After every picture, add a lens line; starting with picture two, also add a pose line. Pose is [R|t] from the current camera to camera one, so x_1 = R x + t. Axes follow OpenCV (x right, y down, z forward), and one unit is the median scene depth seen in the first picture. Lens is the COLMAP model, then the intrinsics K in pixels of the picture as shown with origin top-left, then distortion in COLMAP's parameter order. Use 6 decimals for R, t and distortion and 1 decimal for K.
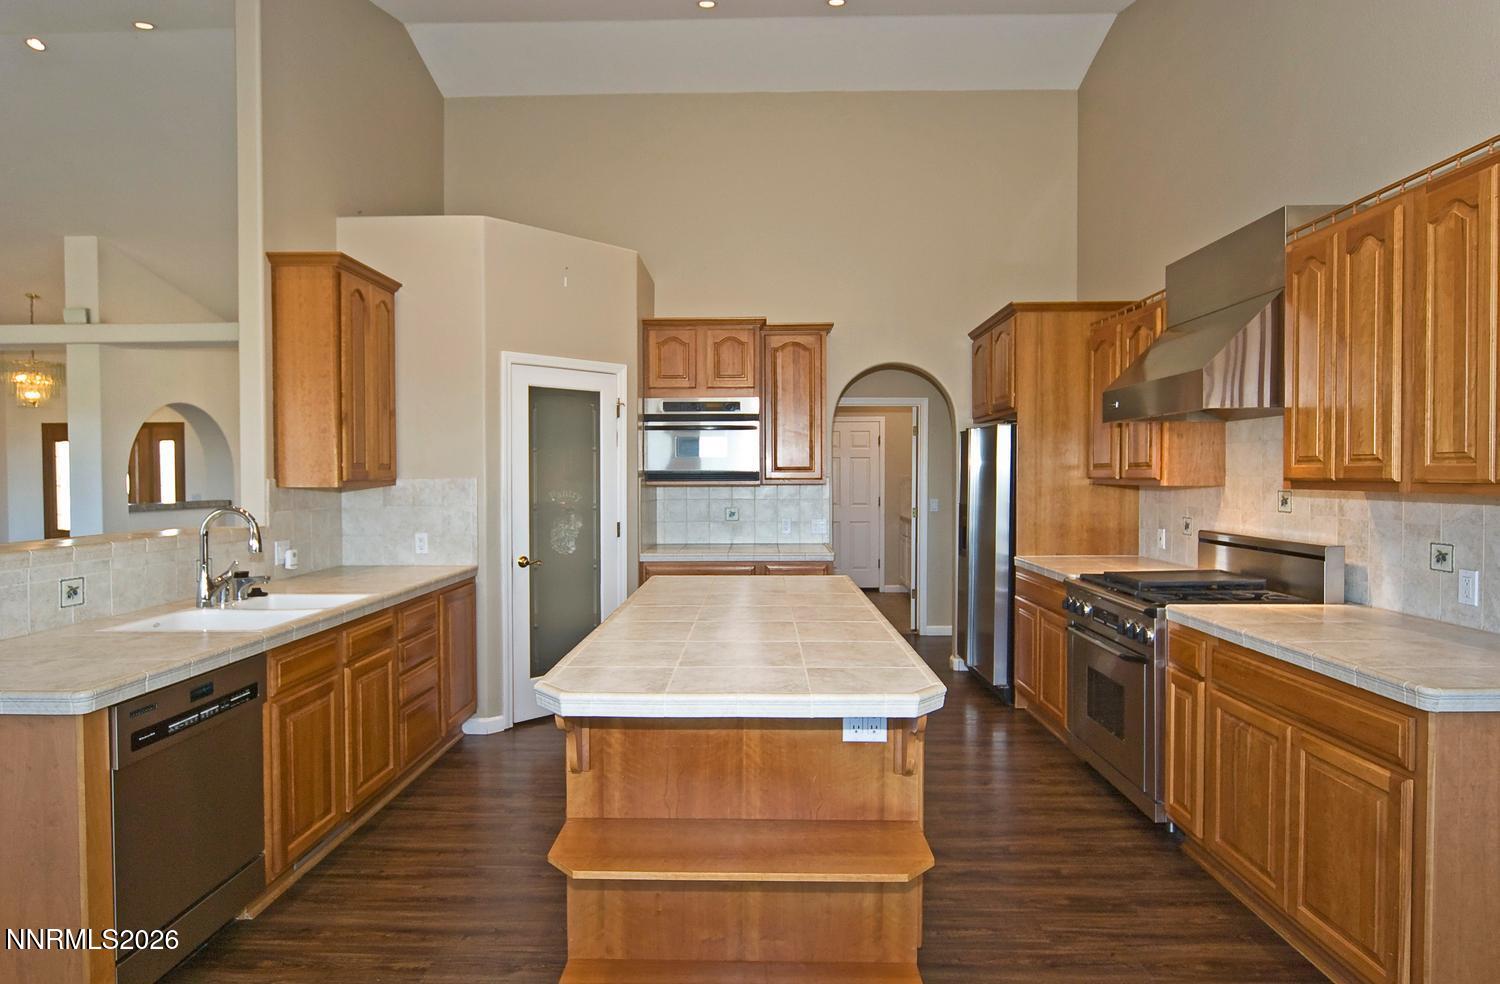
lens RADIAL K [[767.6, 0, 777.7], [0, 767.6, 487.6], [0, 0, 1]] dist [-0.025827, 0.000371]
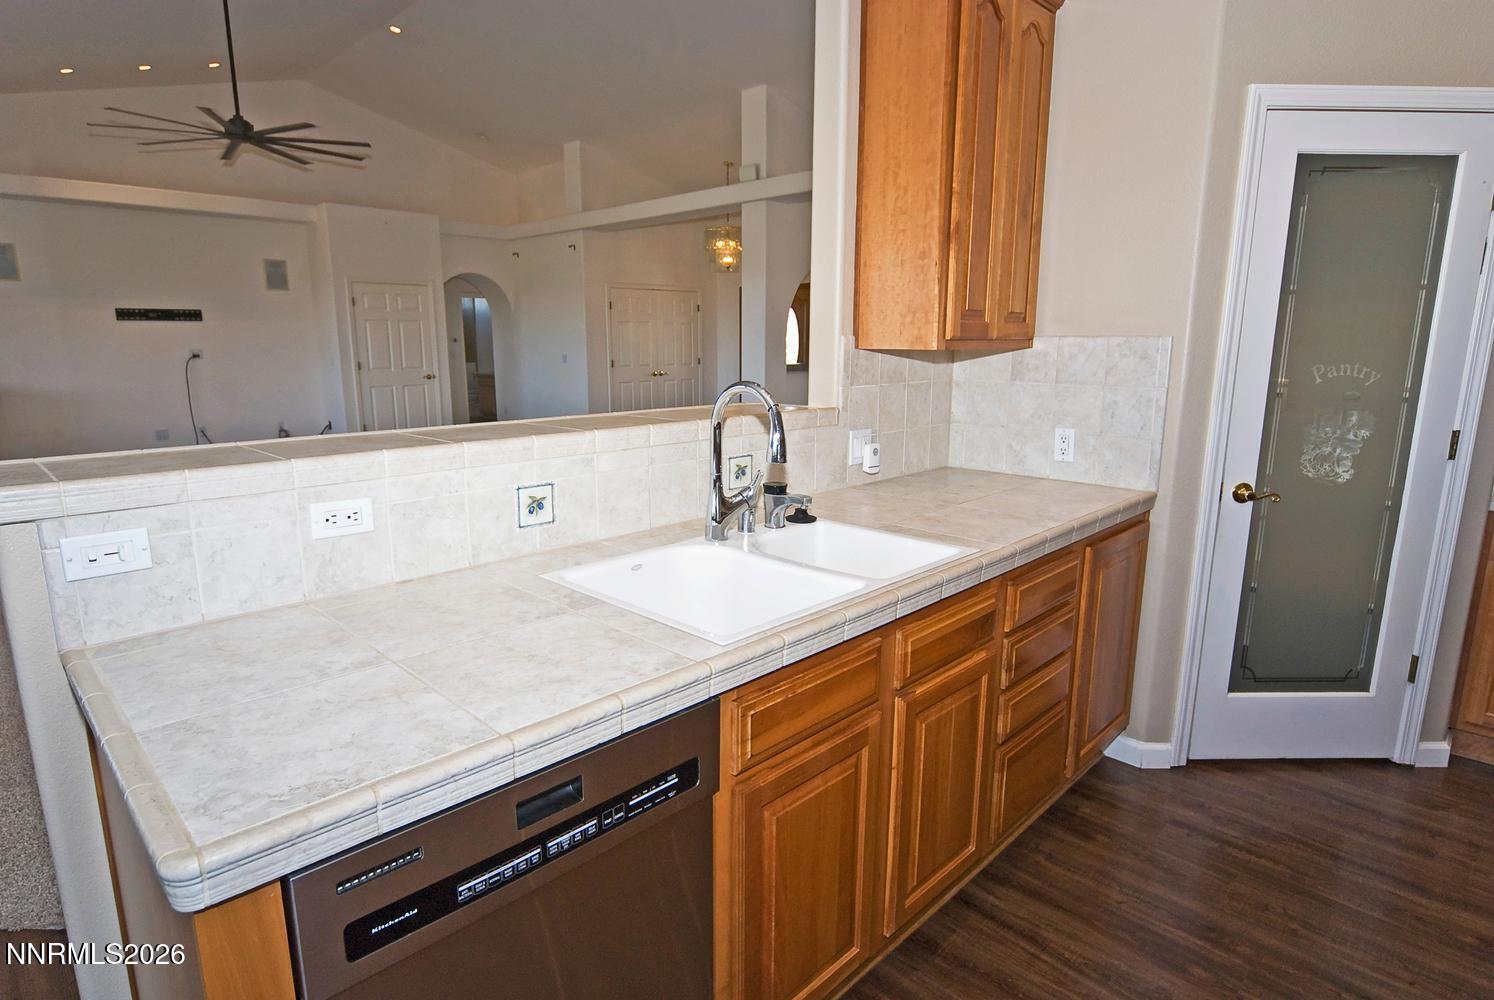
lens RADIAL K [[806.4, 0, 742.2], [0, 806.4, 499.9], [0, 0, 1]] dist [-0.005205, 0.000357]
pose [[0.680740, 0.147525, -0.717516, -0.203267], [-0.014960, 0.982106, 0.187734, -0.001586], [0.732372, -0.117064, 0.670766, 0.439776]]
